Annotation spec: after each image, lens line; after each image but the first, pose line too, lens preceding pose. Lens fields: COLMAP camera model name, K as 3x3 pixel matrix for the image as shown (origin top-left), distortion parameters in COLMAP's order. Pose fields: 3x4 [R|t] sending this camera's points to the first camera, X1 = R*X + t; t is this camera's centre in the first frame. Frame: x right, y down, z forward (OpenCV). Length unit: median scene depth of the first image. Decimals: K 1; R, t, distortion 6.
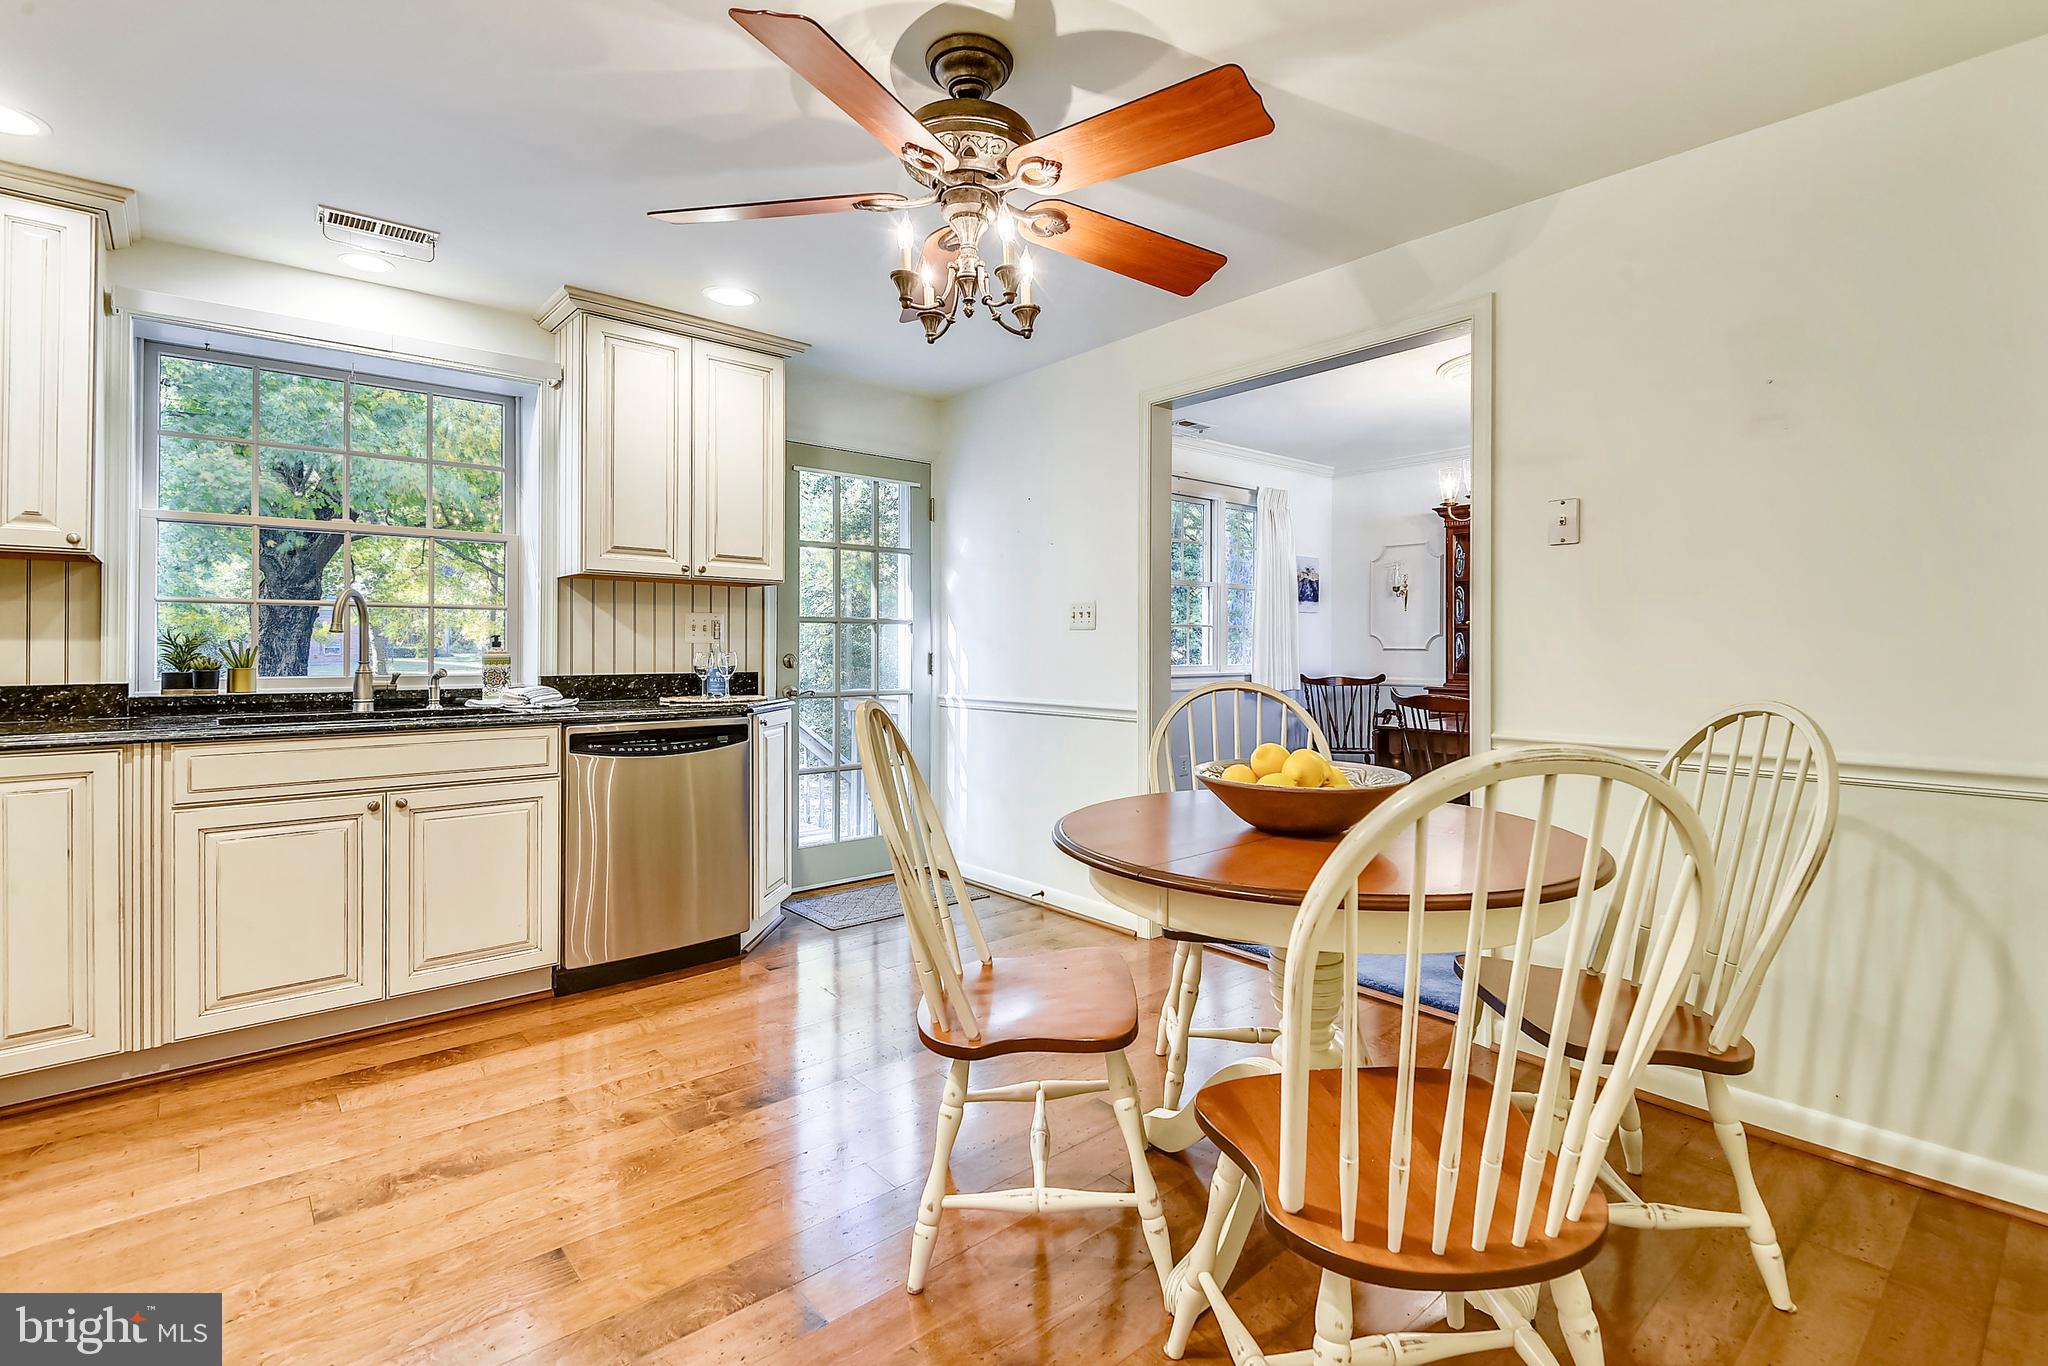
lens RADIAL K [[954.5, 0, 1026.5], [0, 954.5, 645.6], [0, 0, 1]] dist [0.000625, -0.000026]
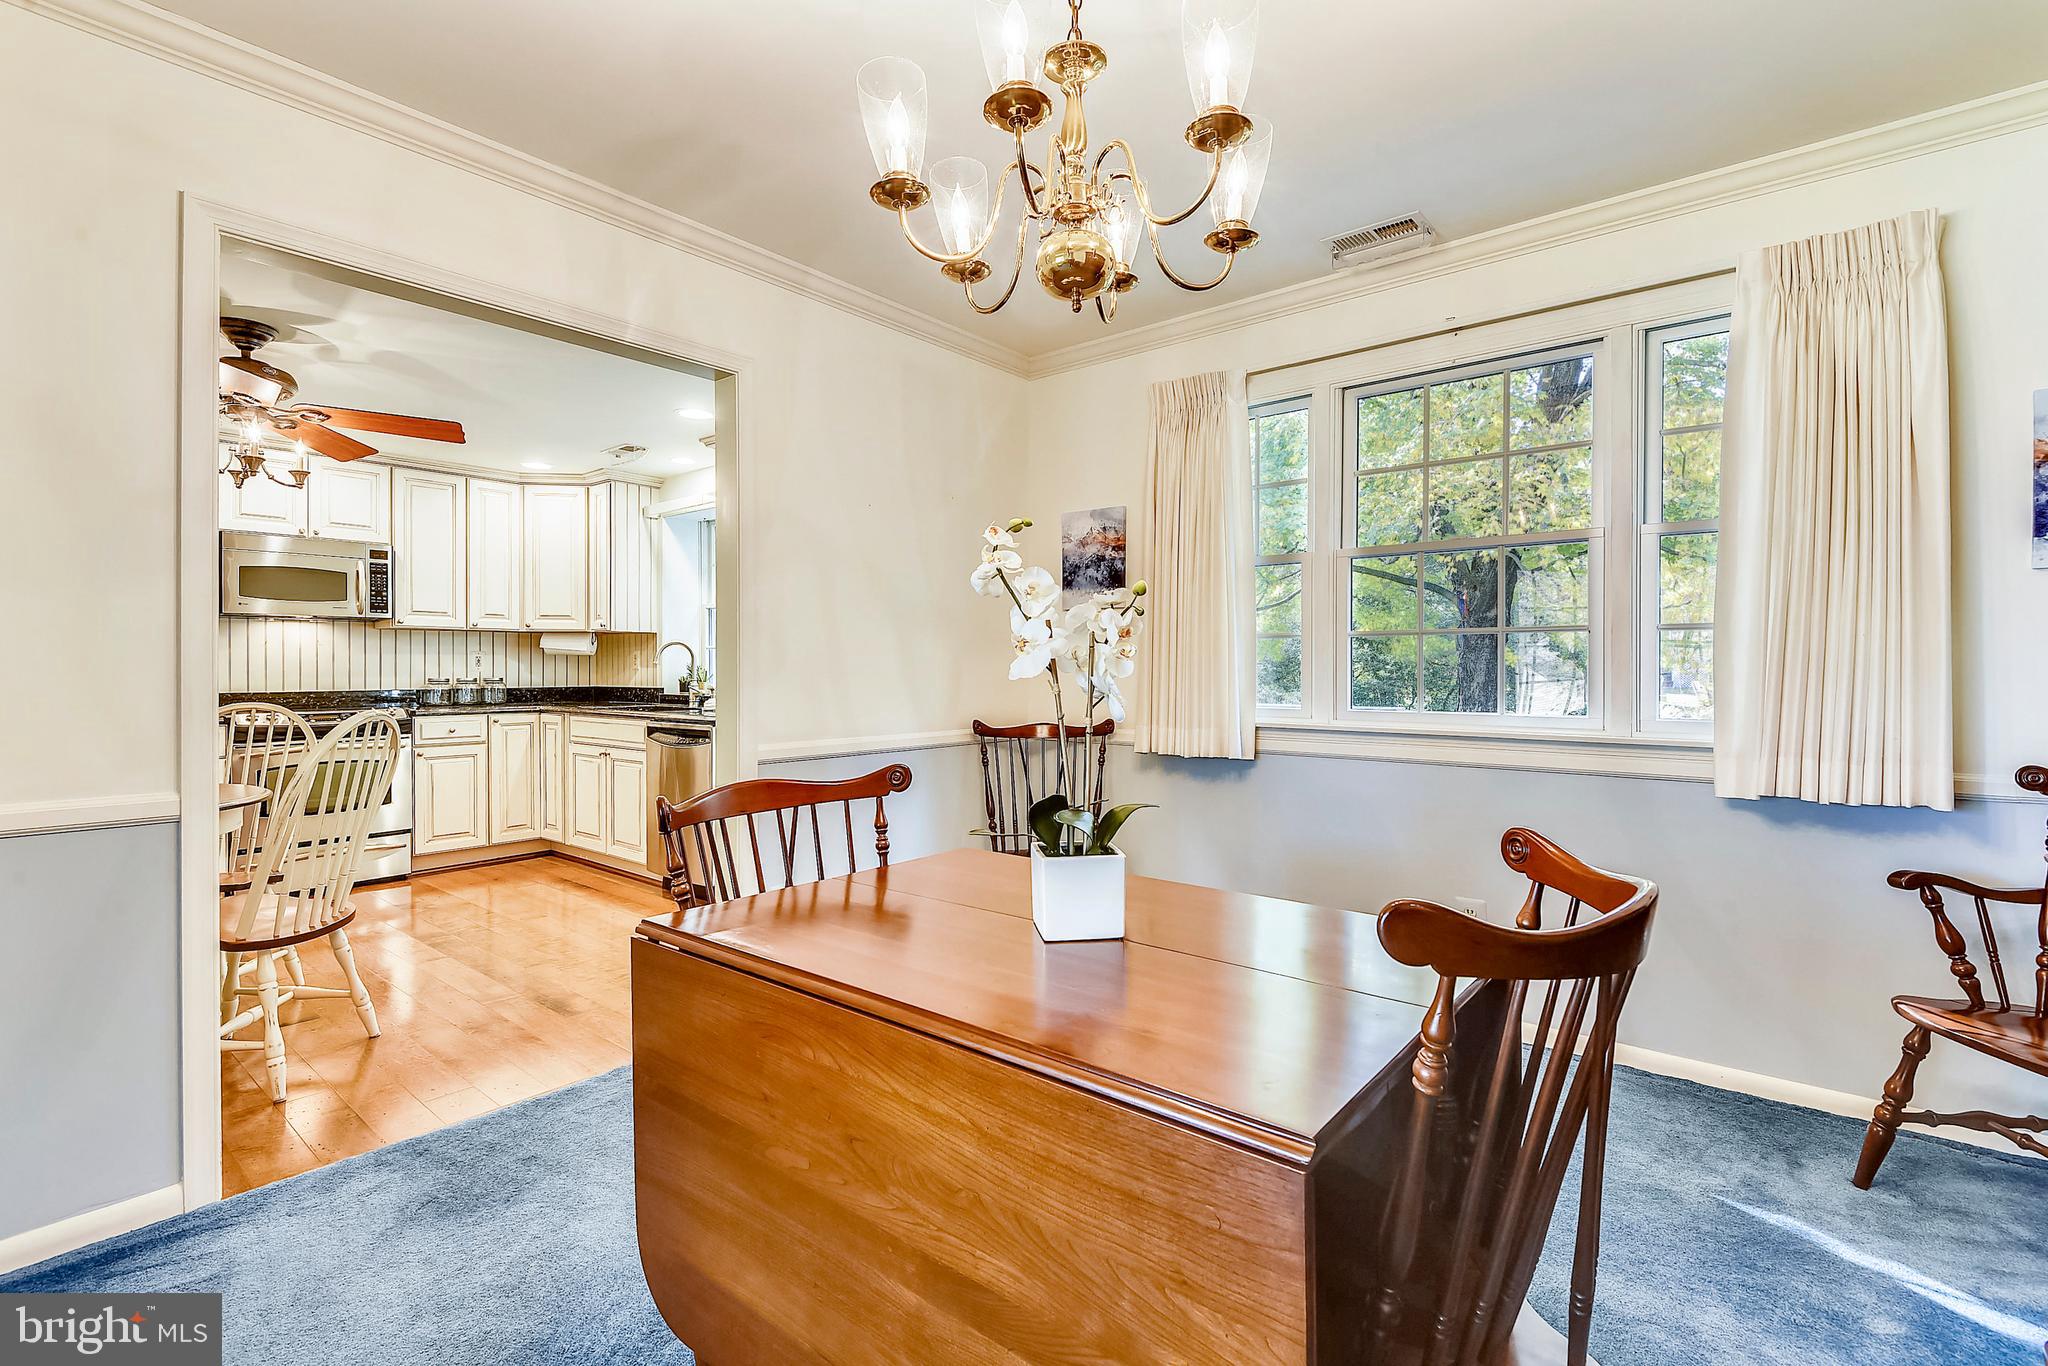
lens RADIAL K [[941.0, 0, 1027.4], [0, 941.0, 666.8], [0, 0, 1]] dist [0.001212, 0.000067]
pose [[0.174583, 0.001248, -0.984642, 1.308287], [-0.001346, 0.999999, 0.001029, -0.010981], [0.984642, 0.001145, 0.174584, 1.466841]]
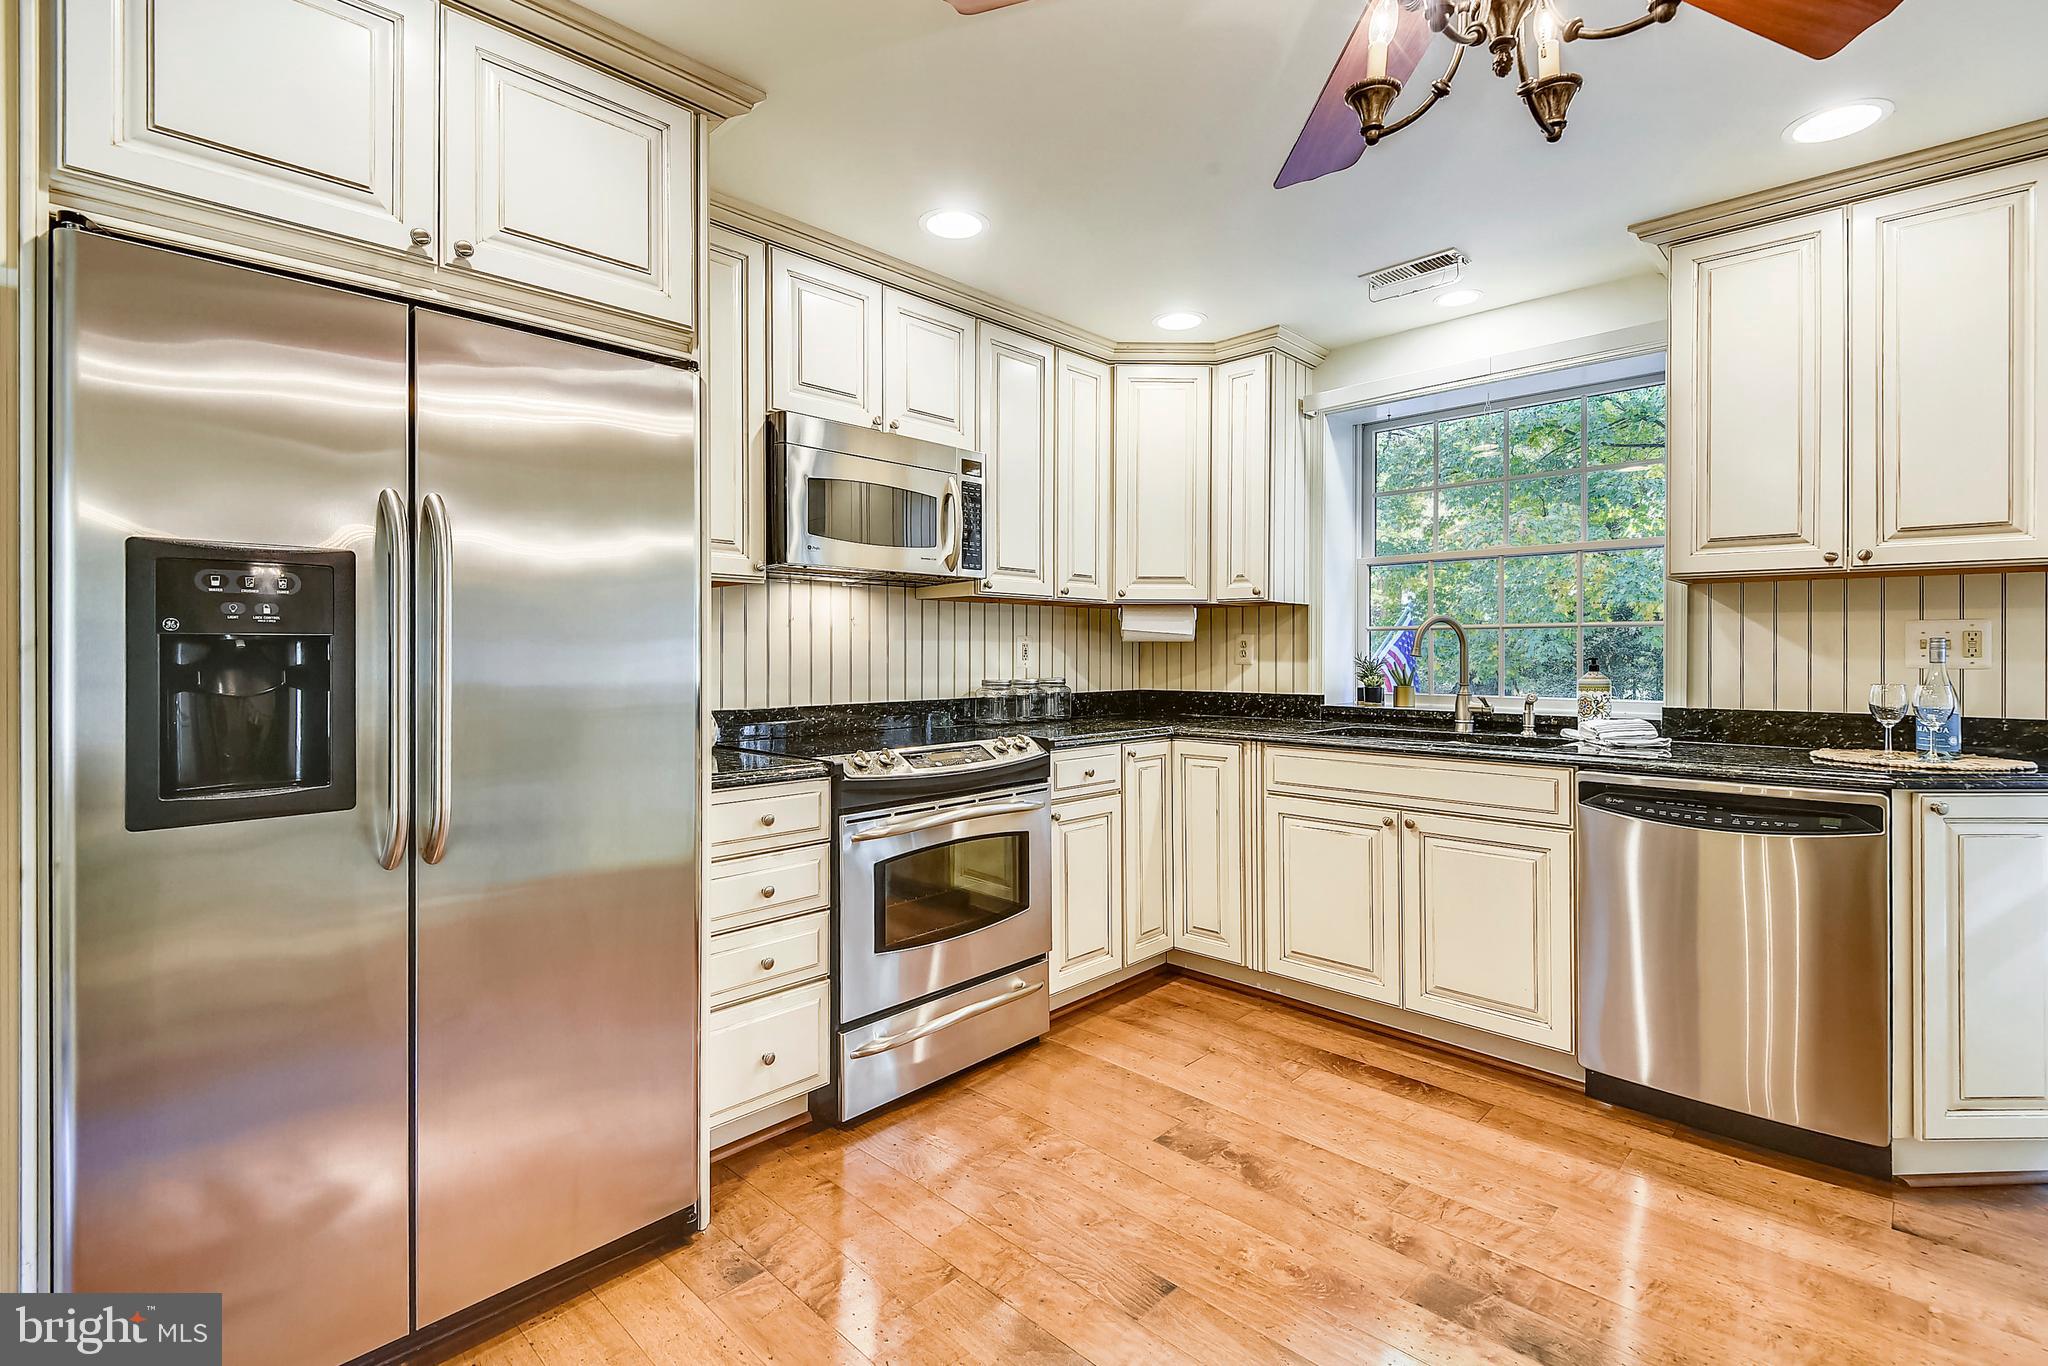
lens RADIAL K [[925.2, 0, 1023.8], [0, 925.2, 653.5], [0, 0, 1]] dist [-0.000959, -0.000481]
pose [[0.089190, -0.000508, -0.996014, 0.292868], [0.000003, 1.000000, -0.000510, -0.017164], [0.996015, 0.000043, 0.089190, 0.486265]]
